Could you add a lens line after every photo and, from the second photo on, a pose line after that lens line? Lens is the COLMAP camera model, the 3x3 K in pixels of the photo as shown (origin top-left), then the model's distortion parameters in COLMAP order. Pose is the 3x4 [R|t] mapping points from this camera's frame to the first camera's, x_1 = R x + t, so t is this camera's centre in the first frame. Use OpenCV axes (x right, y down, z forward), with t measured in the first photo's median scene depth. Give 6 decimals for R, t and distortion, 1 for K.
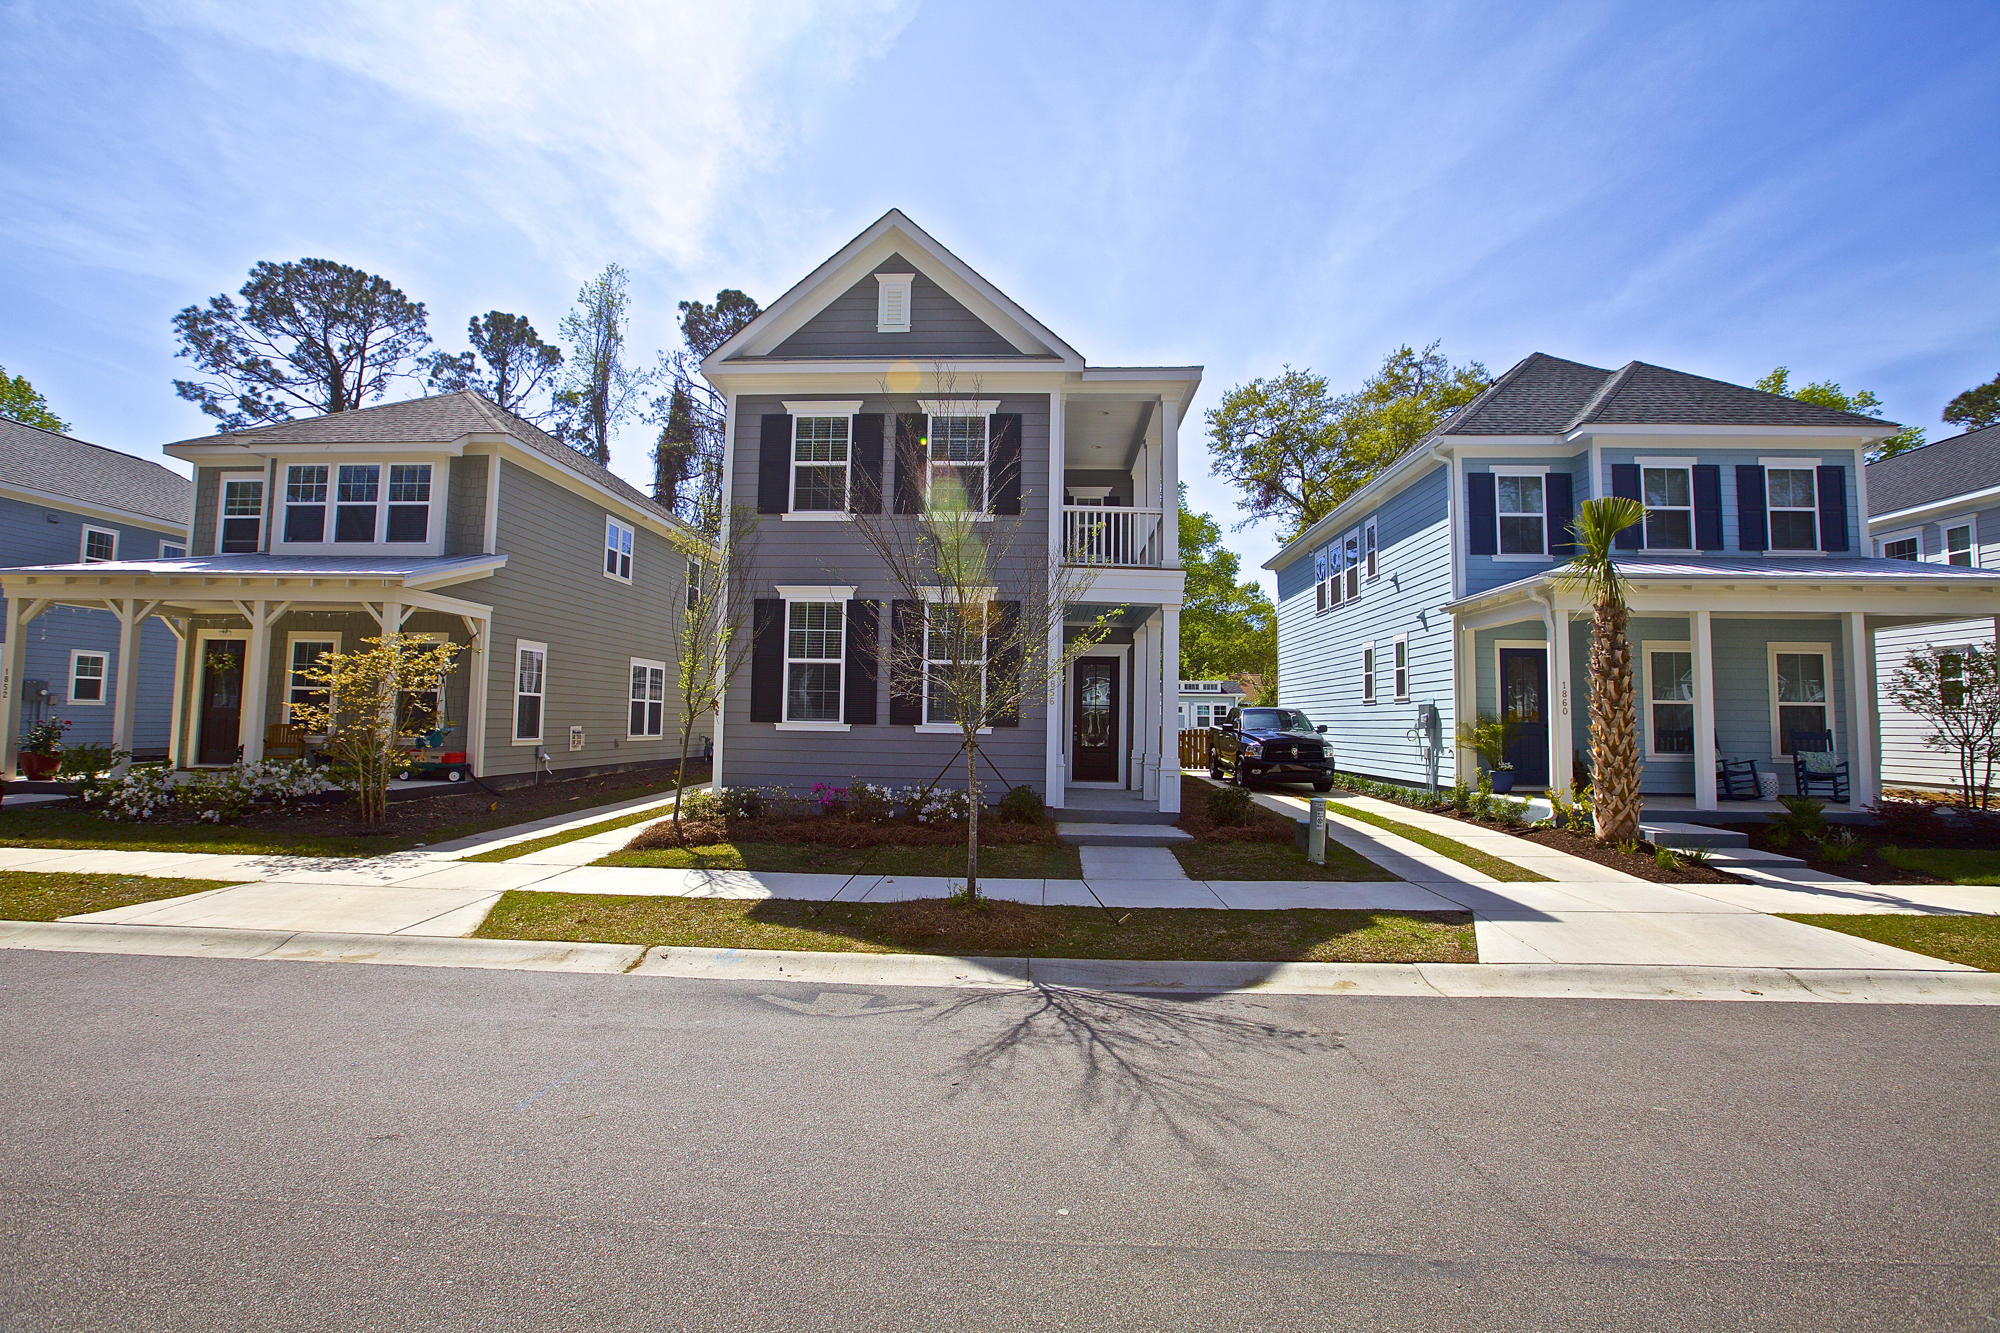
lens RADIAL K [[961.4, 0, 1005.5], [0, 961.4, 656.8], [0, 0, 1]] dist [-0.068152, 0.037061]
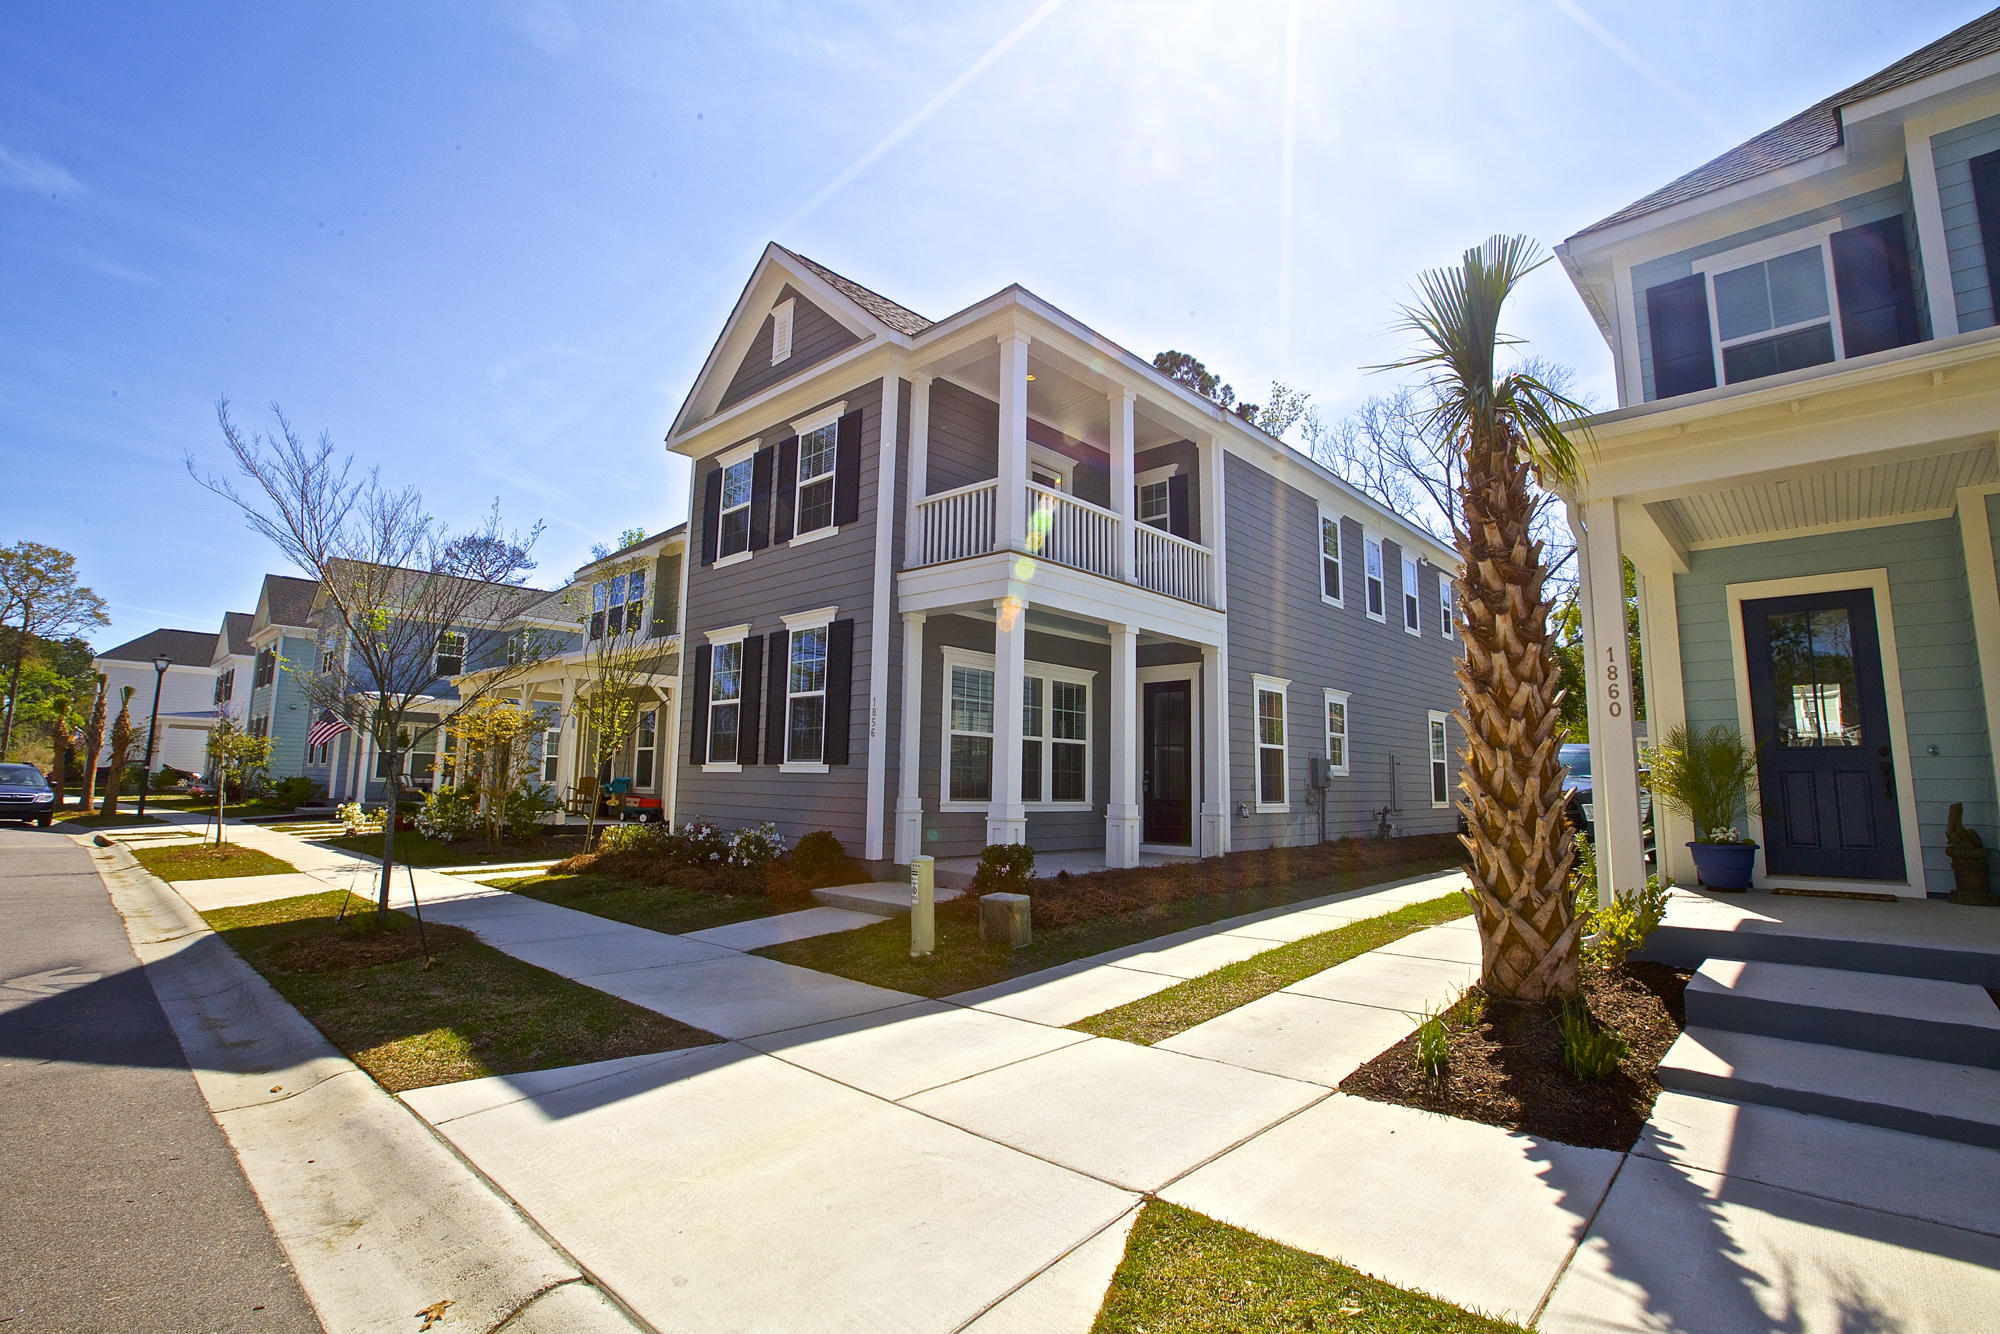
lens RADIAL K [[961.4, 0, 1005.5], [0, 961.4, 657.3], [0, 0, 1]] dist [-0.068152, 0.037061]
pose [[0.748215, -0.095739, -0.656512, 0.543709], [0.044751, 0.994563, -0.094035, 0.051621], [0.661945, 0.040979, 0.748431, 0.353681]]
